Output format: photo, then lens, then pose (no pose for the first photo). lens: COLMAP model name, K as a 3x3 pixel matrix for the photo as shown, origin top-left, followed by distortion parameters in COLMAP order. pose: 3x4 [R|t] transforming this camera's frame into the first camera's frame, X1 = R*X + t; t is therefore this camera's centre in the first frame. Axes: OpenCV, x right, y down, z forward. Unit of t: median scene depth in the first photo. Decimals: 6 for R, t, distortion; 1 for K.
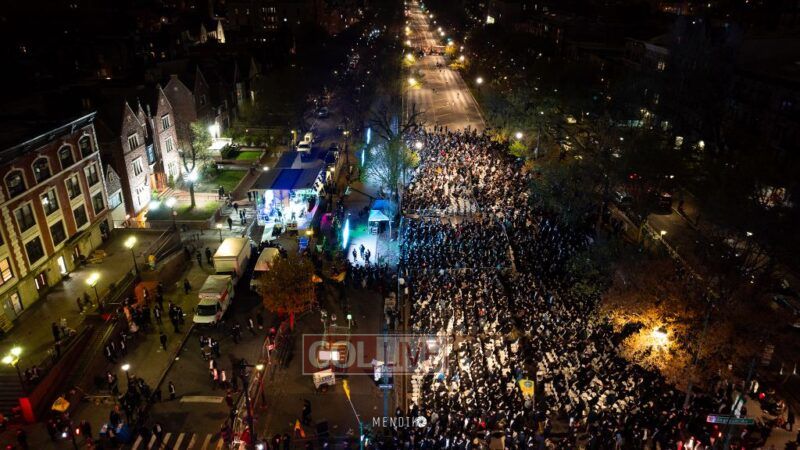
lens RADIAL K [[564.9, 0, 397.7], [0, 564.9, 223.1], [0, 0, 1]] dist [-0.039340, 0.027156]
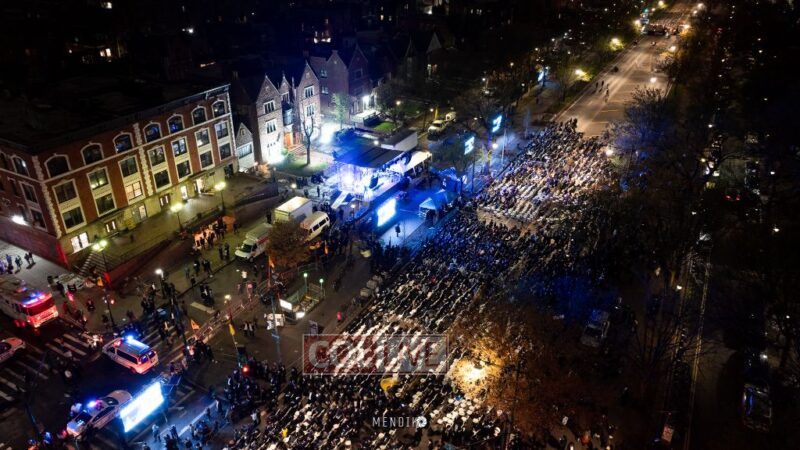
lens RADIAL K [[564.9, 0, 402.1], [0, 564.9, 224.3], [0, 0, 1]] dist [-0.039340, 0.027156]
pose [[0.881029, 0.227346, -0.414851, 0.464851], [-0.192920, 0.973383, 0.123724, -0.120545], [0.431937, -0.028971, 0.901438, -0.043210]]
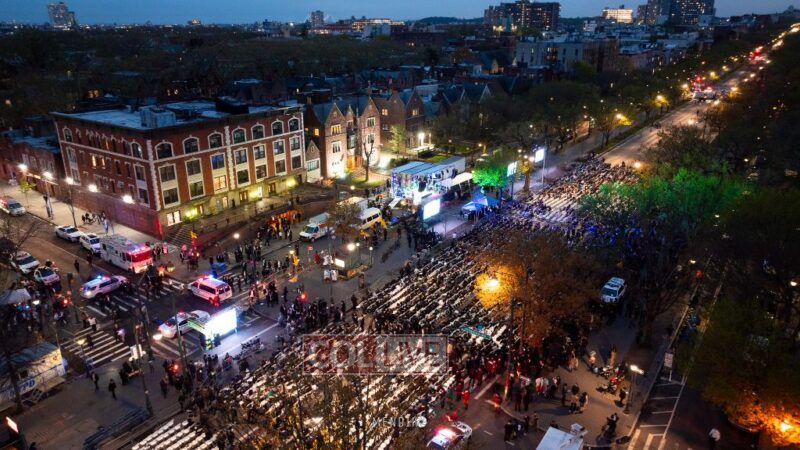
lens RADIAL K [[564.9, 0, 401.3], [0, 564.9, 225.6], [0, 0, 1]] dist [-0.039340, 0.027156]
pose [[0.822262, 0.186090, -0.537825, 0.619011], [-0.220252, 0.975443, 0.000773, 0.075222], [0.524761, 0.117821, 0.843056, -0.162790]]
